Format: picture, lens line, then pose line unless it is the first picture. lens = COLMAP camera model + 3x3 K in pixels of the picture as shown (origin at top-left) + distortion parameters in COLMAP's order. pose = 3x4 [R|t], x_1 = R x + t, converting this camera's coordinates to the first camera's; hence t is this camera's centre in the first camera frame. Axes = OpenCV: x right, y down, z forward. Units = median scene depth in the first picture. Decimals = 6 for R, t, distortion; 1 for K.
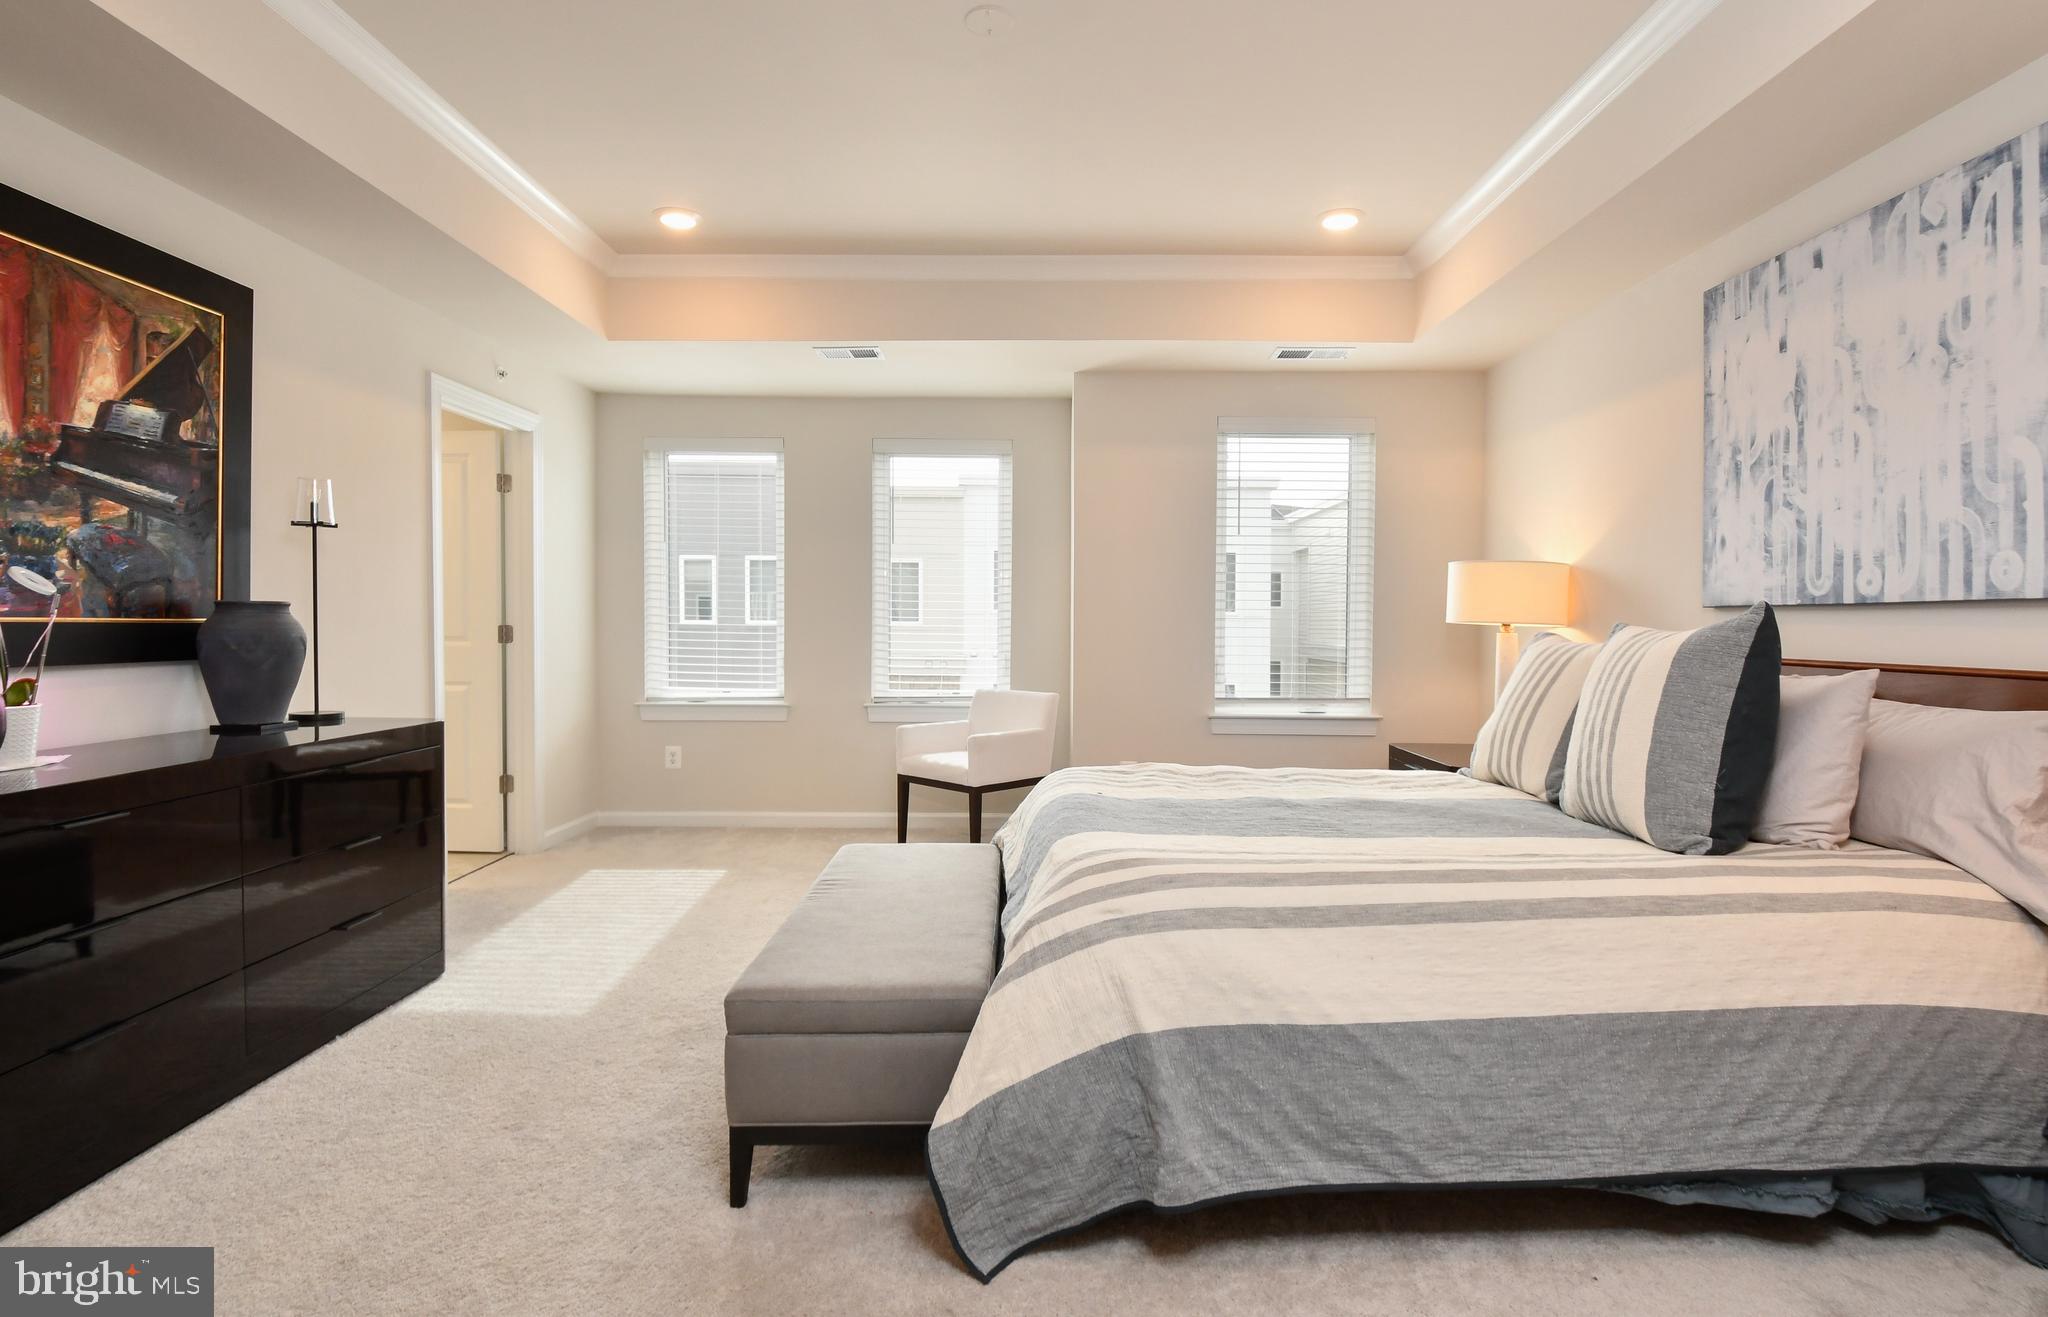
lens RADIAL K [[1039.0, 0, 1014.4], [0, 1039.0, 606.7], [0, 0, 1]] dist [0.013036, -0.012184]
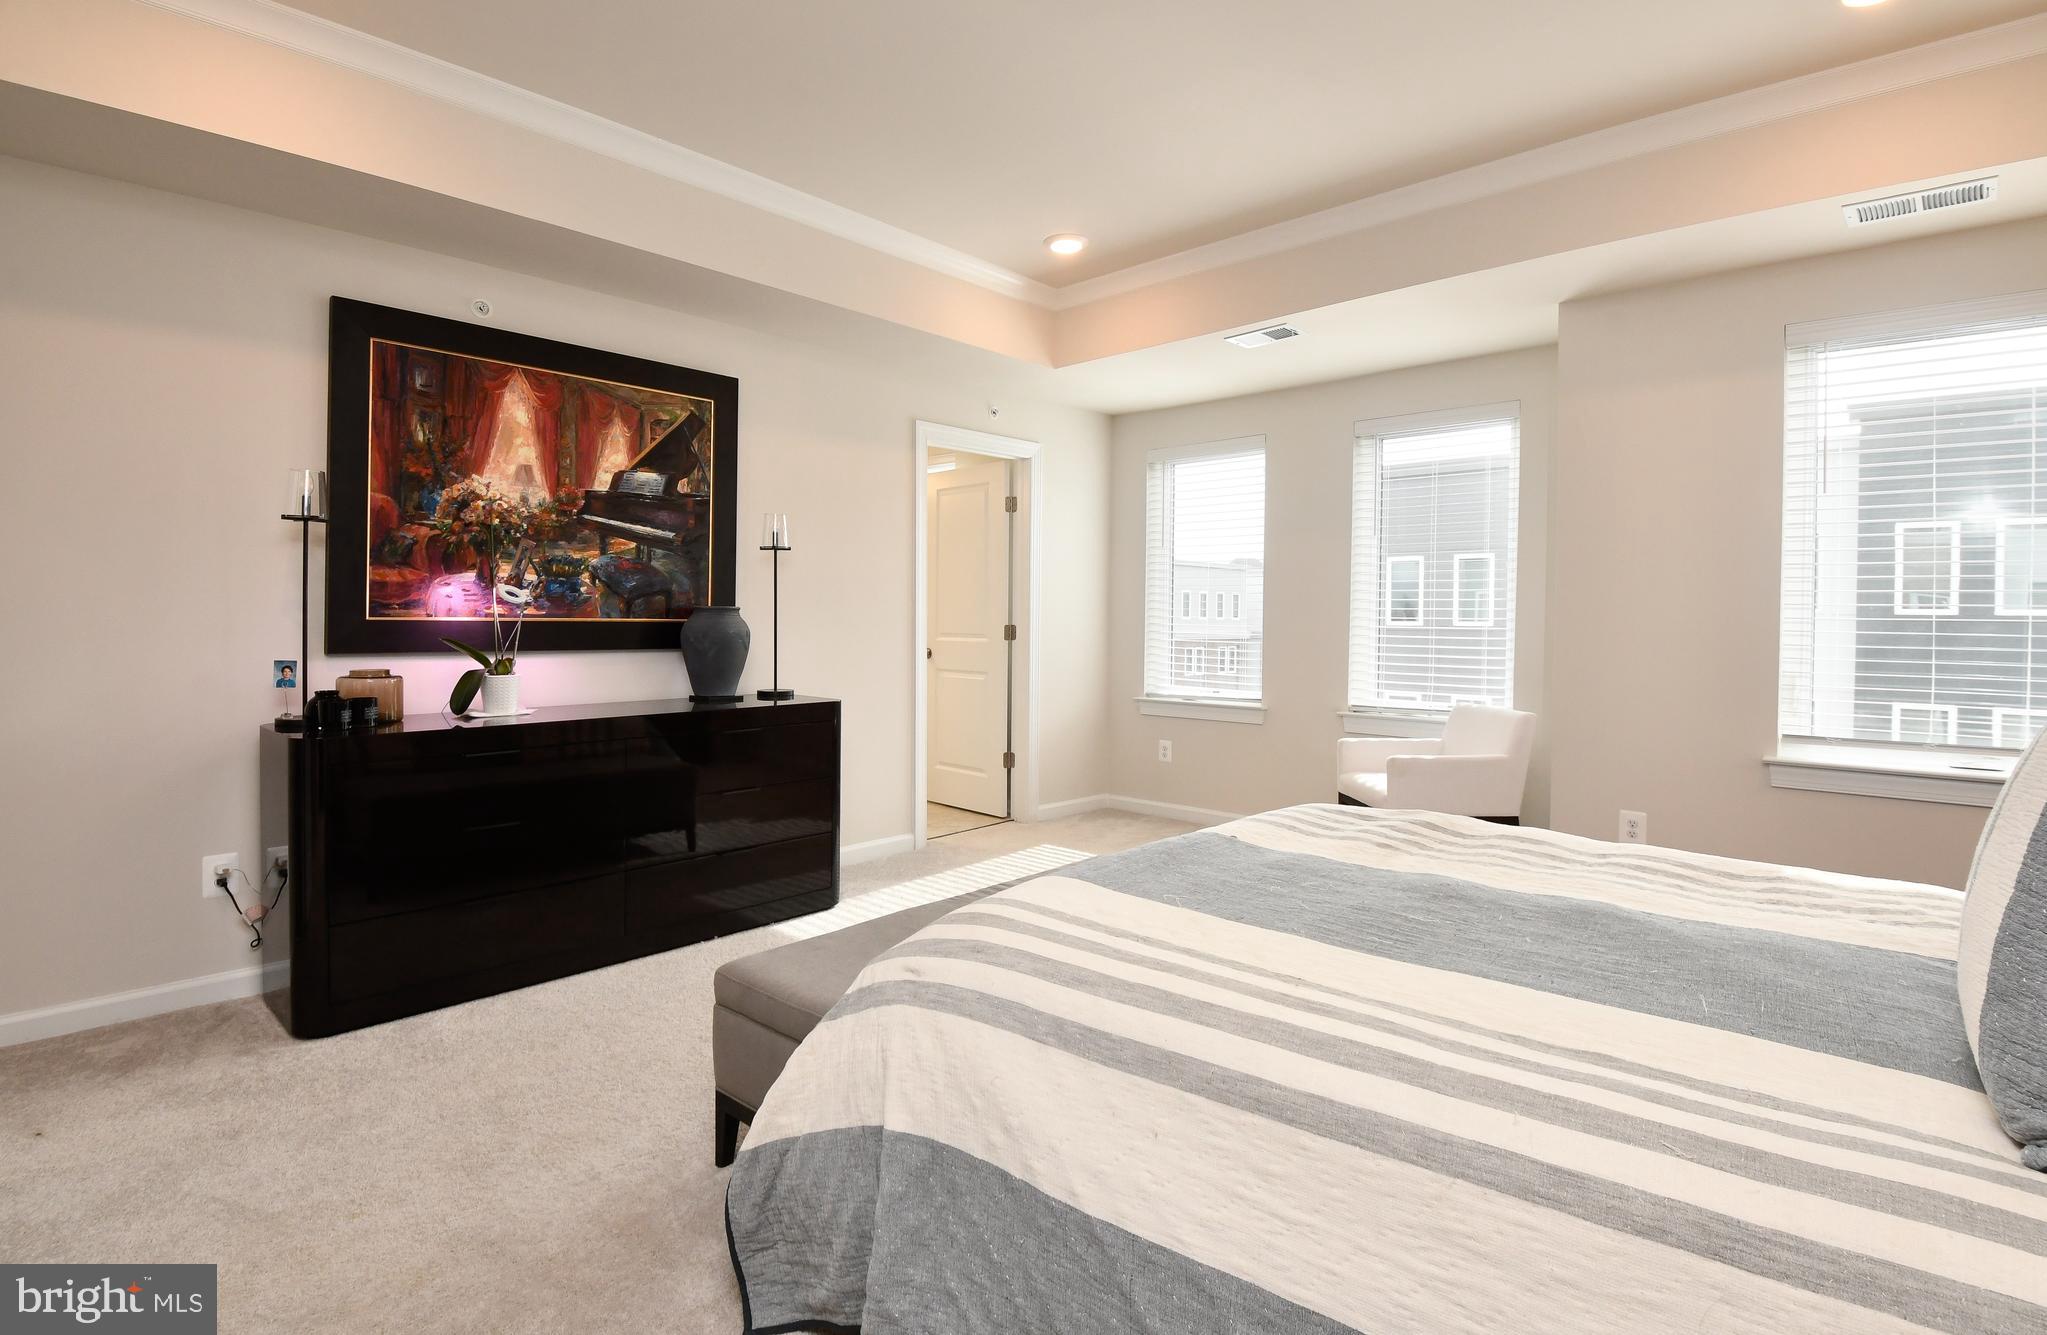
lens RADIAL K [[988.9, 0, 1037.4], [0, 988.9, 606.1], [0, 0, 1]] dist [0.005131, -0.005282]
pose [[0.749457, -0.008572, -0.661998, 0.486149], [0.006819, 0.999963, -0.005229, 0.004521], [0.662018, -0.000595, 0.749487, 0.333162]]
